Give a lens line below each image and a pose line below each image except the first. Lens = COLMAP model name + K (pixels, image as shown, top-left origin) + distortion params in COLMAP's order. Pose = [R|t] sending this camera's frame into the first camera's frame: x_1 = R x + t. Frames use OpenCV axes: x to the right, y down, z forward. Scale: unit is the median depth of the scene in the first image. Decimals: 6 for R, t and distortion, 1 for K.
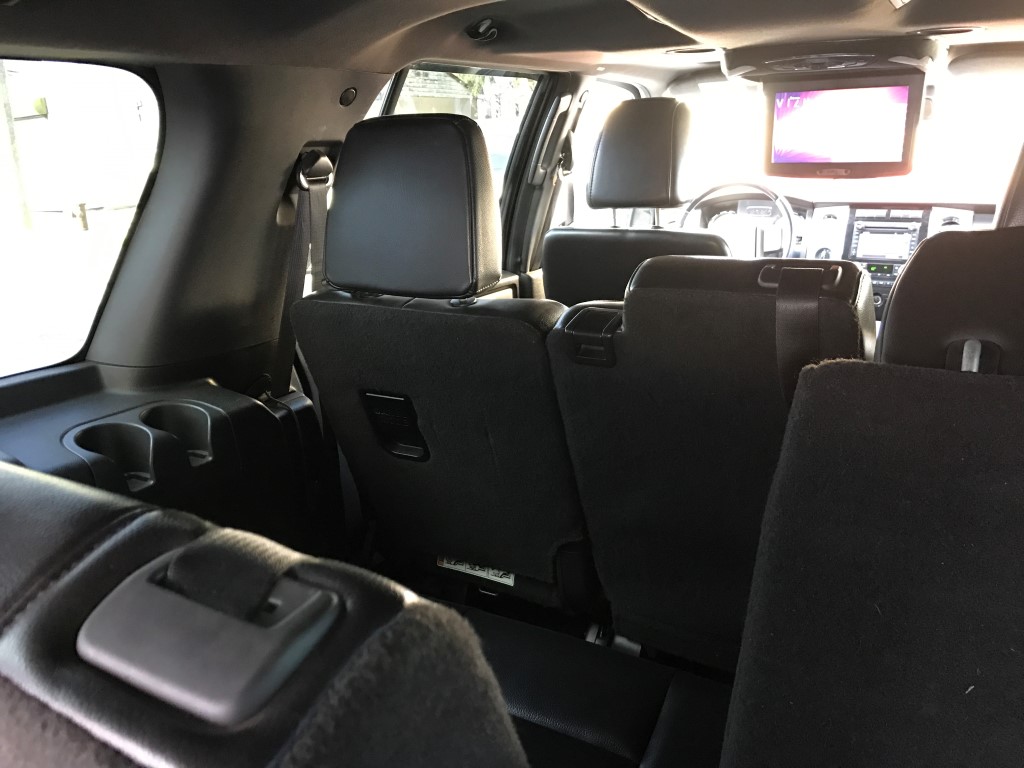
lens RADIAL K [[833.6, 0, 515.7], [0, 833.6, 377.3], [0, 0, 1]] dist [0.029634, -0.020424]
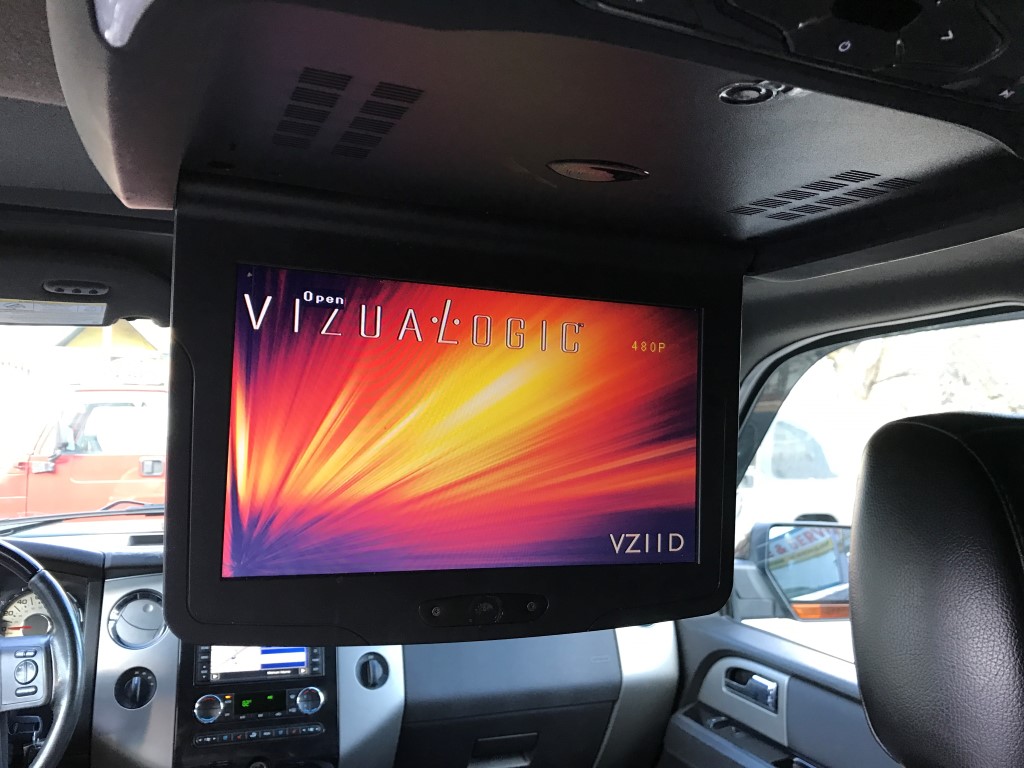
lens RADIAL K [[833.6, 0, 491.4], [0, 833.6, 390.4], [0, 0, 1]] dist [0.029634, -0.020424]
pose [[0.624804, 0.081773, 0.776487, 0.126277], [0.164966, 0.958224, -0.233652, -0.167173], [-0.763155, 0.274081, 0.585213, 0.563693]]
